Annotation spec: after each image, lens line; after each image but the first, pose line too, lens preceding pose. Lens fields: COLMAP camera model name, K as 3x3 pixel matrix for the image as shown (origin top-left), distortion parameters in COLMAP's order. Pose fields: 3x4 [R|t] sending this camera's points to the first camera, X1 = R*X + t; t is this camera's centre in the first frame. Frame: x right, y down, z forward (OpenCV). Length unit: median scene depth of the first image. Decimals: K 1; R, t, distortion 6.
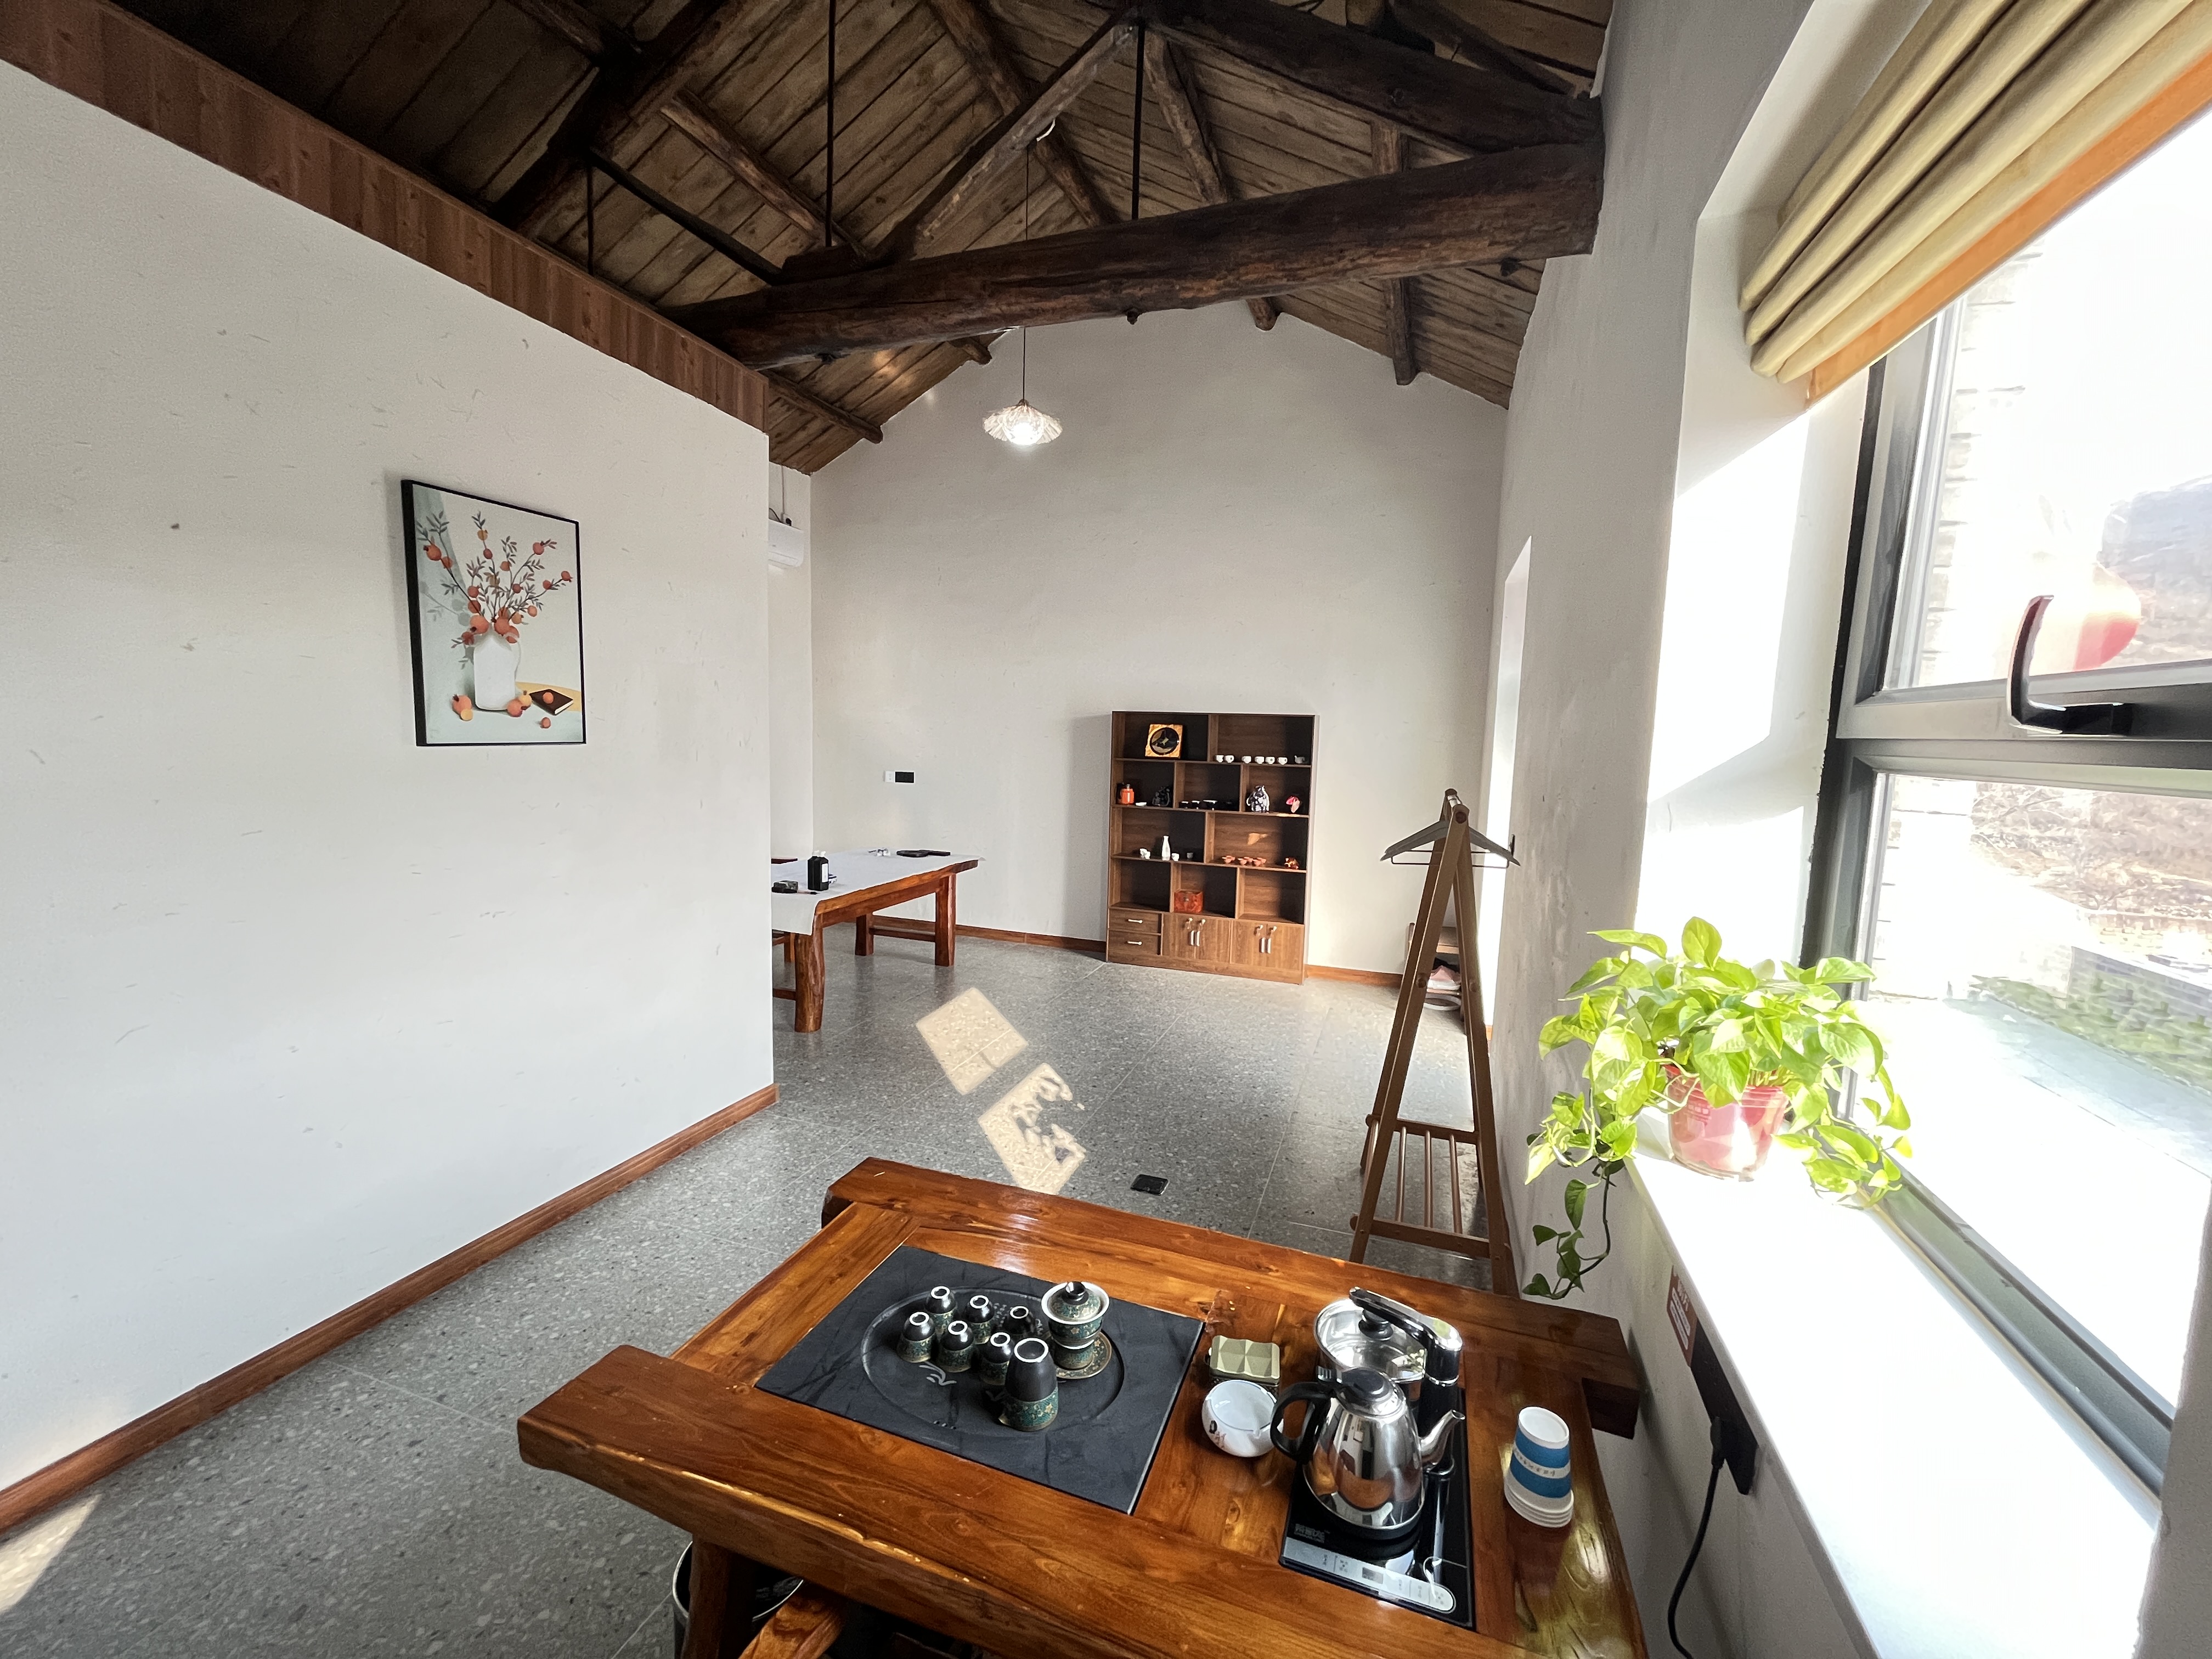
lens RADIAL K [[889.6, 0, 1103.7], [0, 889.6, 828.1], [0, 0, 1]] dist [-0.003516, 0.000013]
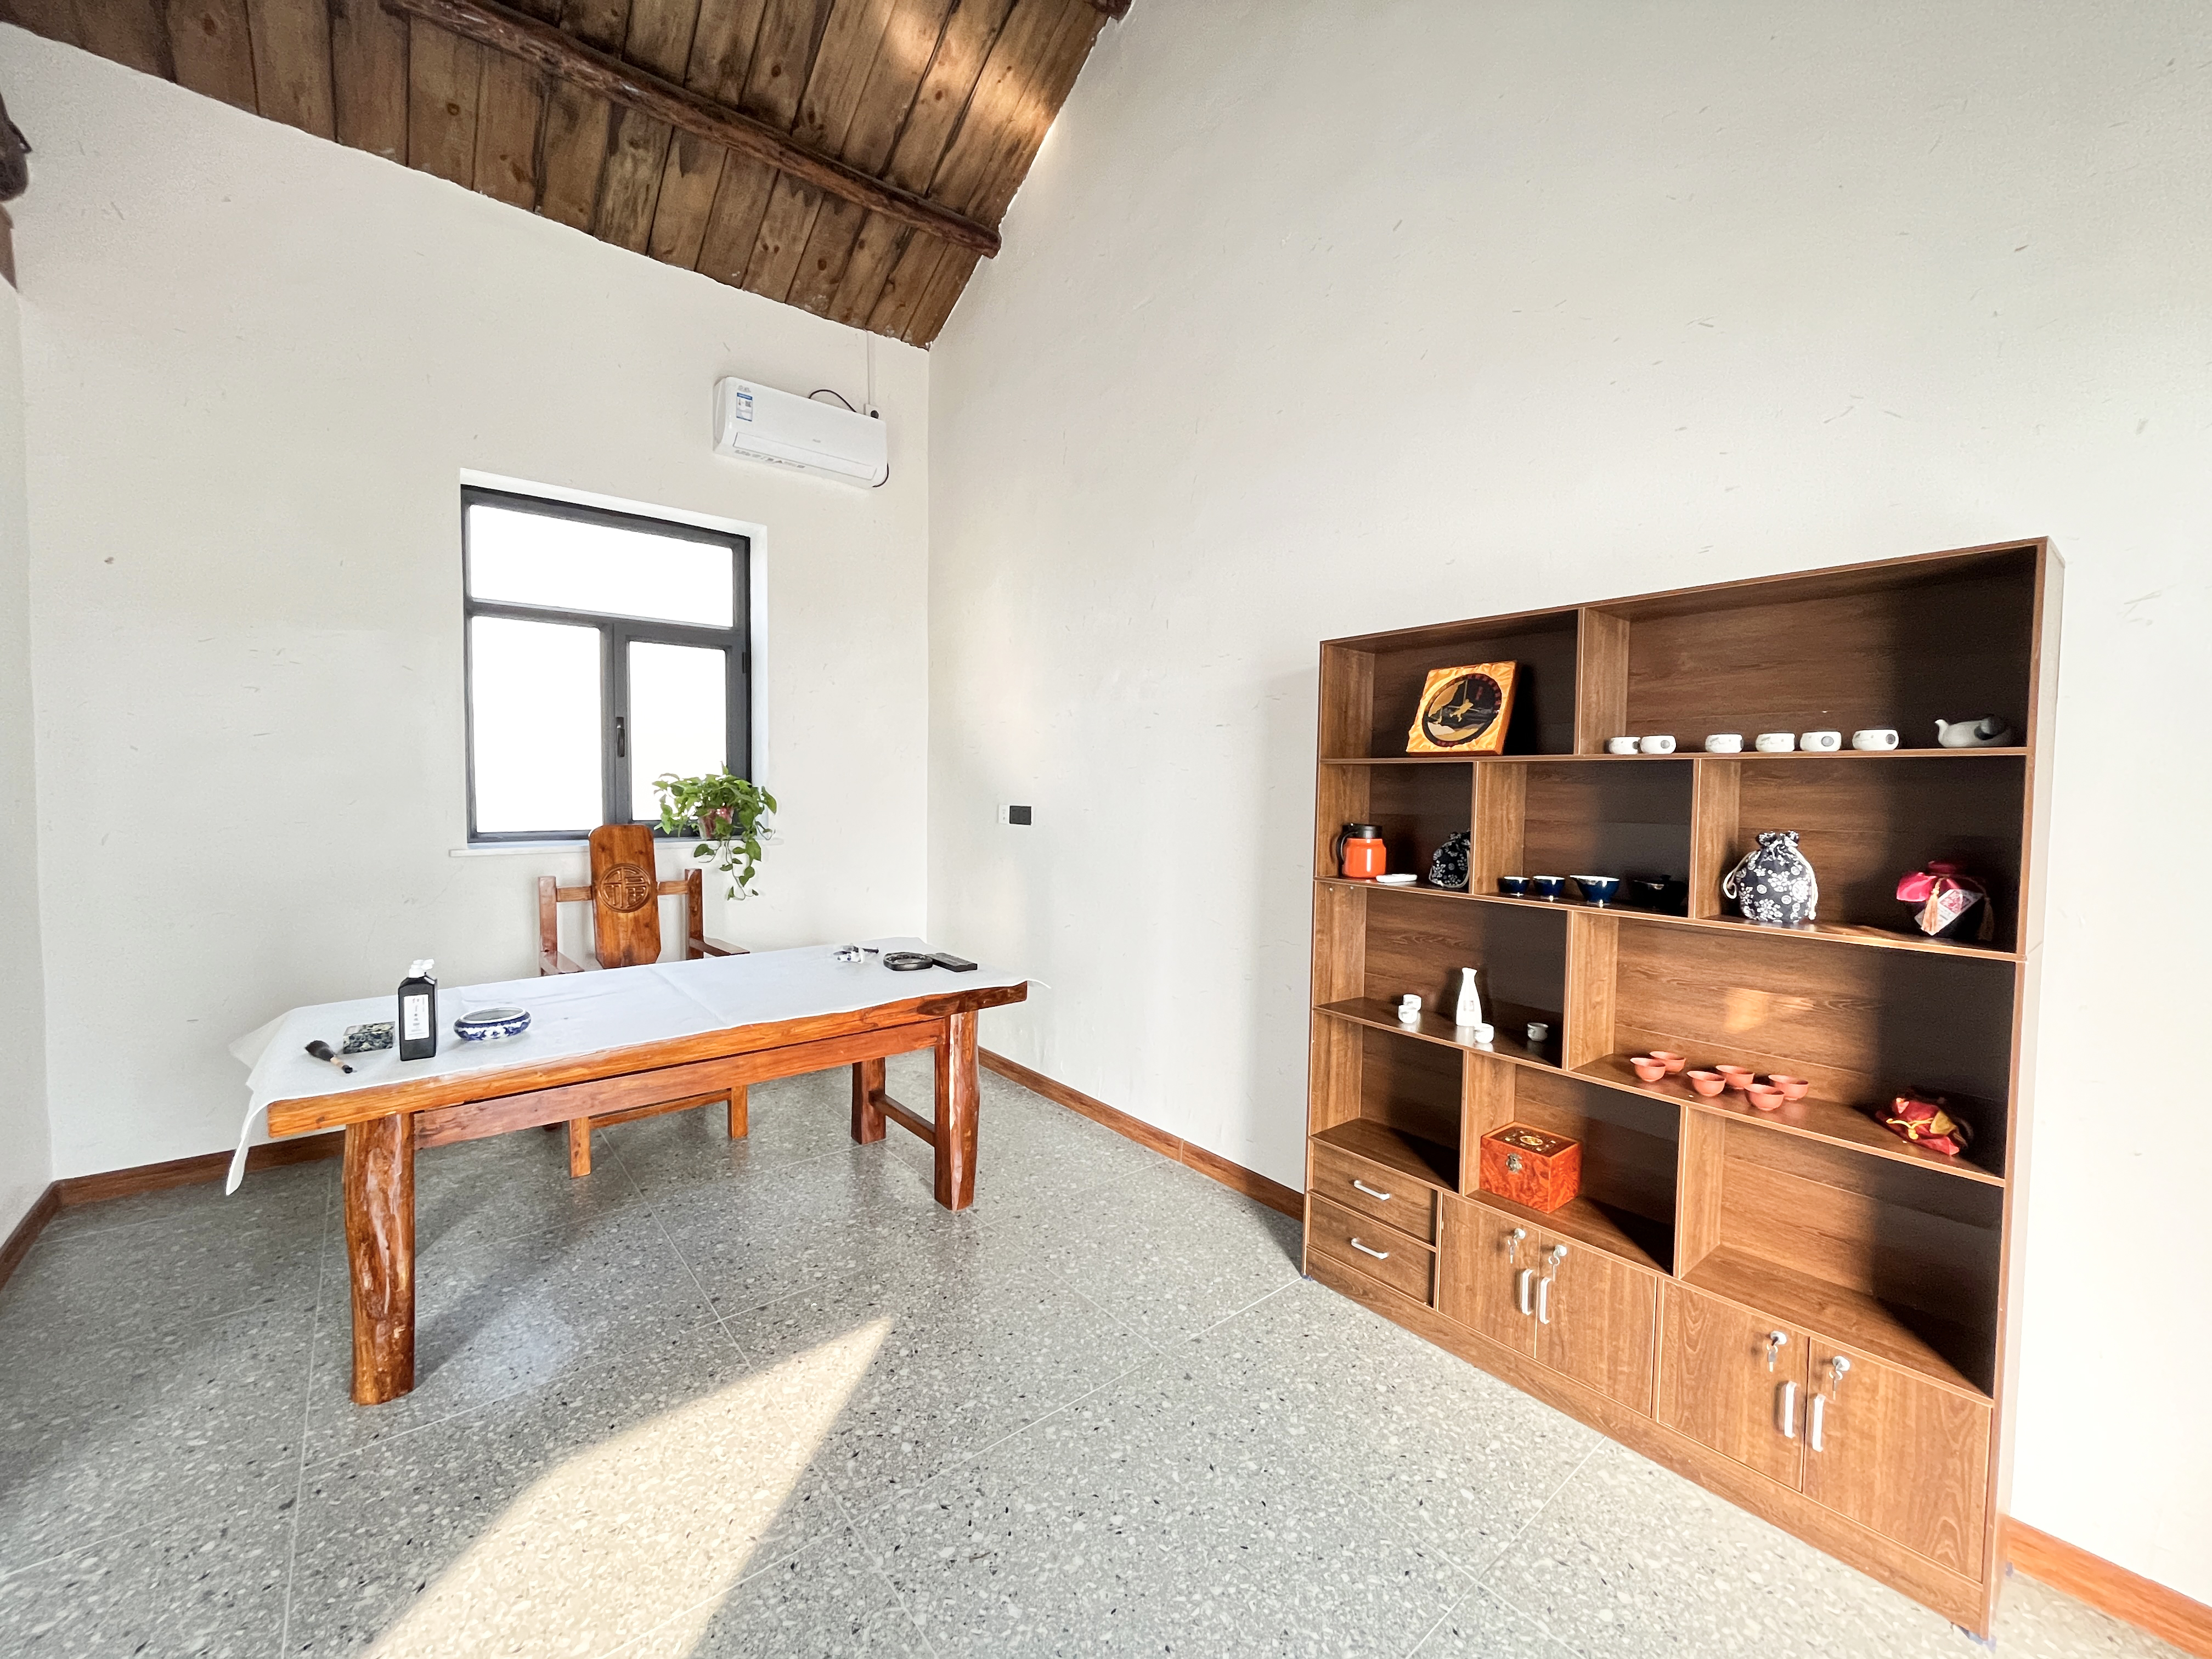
lens RADIAL K [[885.7, 0, 1108.2], [0, 885.7, 826.0], [0, 0, 1]] dist [-0.004184, 0.001017]
pose [[0.854891, 0.009898, -0.518714, 0.134444], [-0.048714, 0.996932, -0.061263, -0.020901], [0.516516, 0.077642, 0.852750, 0.623862]]
